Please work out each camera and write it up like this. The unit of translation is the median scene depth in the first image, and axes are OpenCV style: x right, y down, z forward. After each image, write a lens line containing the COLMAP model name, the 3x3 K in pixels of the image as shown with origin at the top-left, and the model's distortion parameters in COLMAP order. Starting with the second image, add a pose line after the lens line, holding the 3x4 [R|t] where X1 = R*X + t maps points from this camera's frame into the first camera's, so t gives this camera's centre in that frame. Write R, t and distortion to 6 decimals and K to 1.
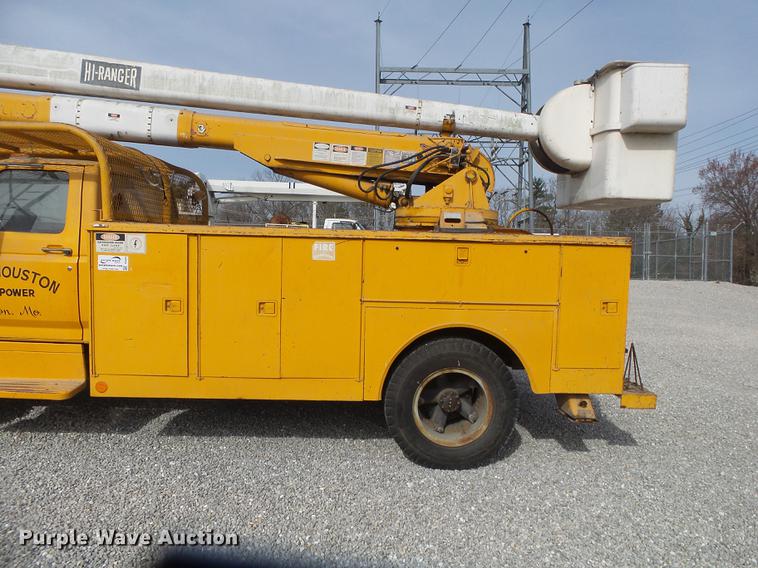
lens RADIAL K [[536.9, 0, 379.0], [0, 536.9, 284.0], [0, 0, 1]] dist [-0.001368, 0.002031]
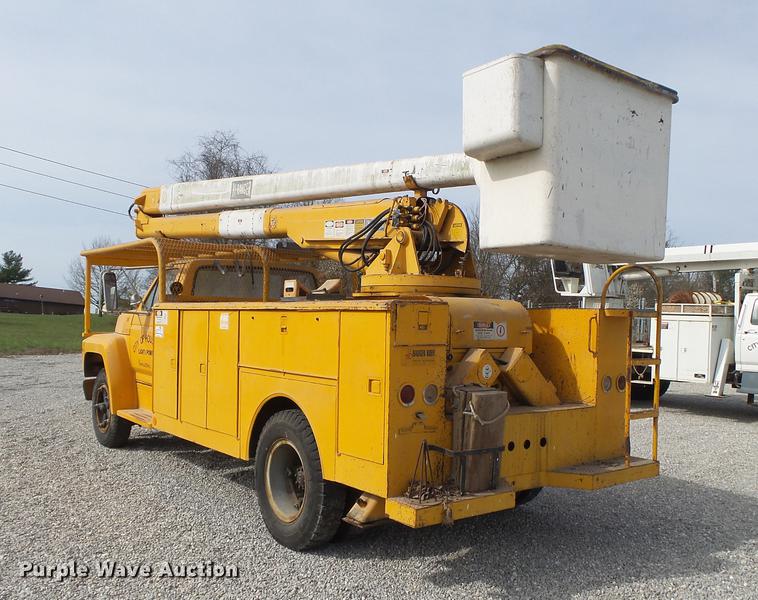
lens RADIAL K [[724.7, 0, 377.4], [0, 724.7, 320.6], [0, 0, 1]] dist [0.003094, -0.000304]
pose [[0.577132, -0.014370, -0.816524, 1.102986], [-0.069365, 0.995369, -0.066546, 0.014808], [0.813700, 0.095044, 0.573463, 0.300579]]
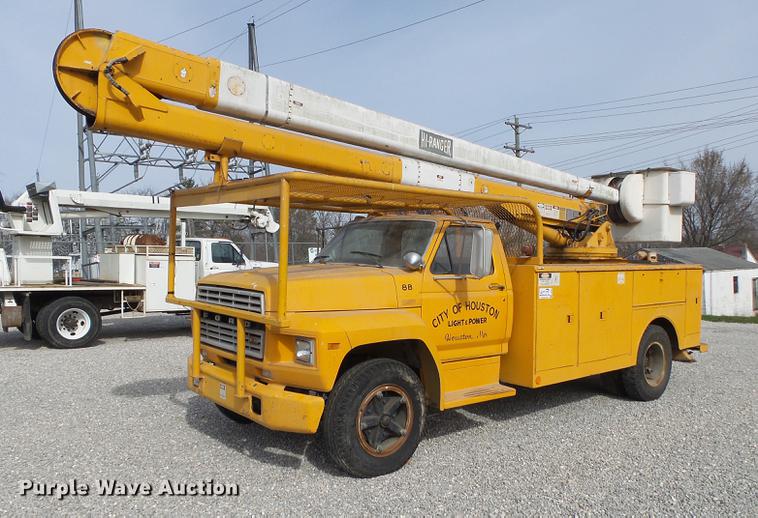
lens RADIAL K [[629.4, 0, 414.8], [0, 629.4, 283.7], [0, 0, 1]] dist [0.000999, -0.001468]
pose [[0.763069, -0.052707, 0.644165, -1.494358], [0.067644, 0.997708, 0.001504, -0.073395], [-0.642768, 0.042427, 0.764885, -0.066624]]
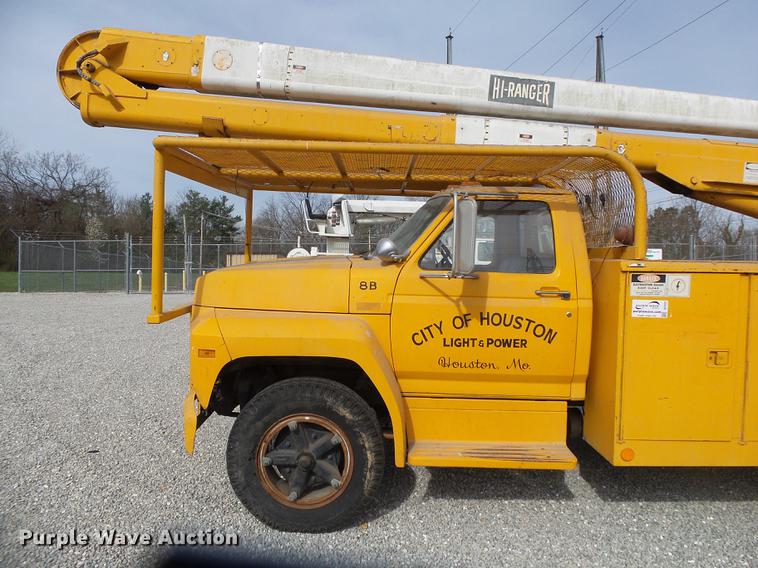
lens RADIAL K [[536.9, 0, 379.0], [0, 536.9, 284.0], [0, 0, 1]] dist [-0.001368, 0.002031]
pose [[0.999724, -0.013154, -0.019453, -0.724831], [0.012628, 0.999557, -0.026952, -0.048694], [0.019799, 0.026699, 0.999447, 0.112545]]
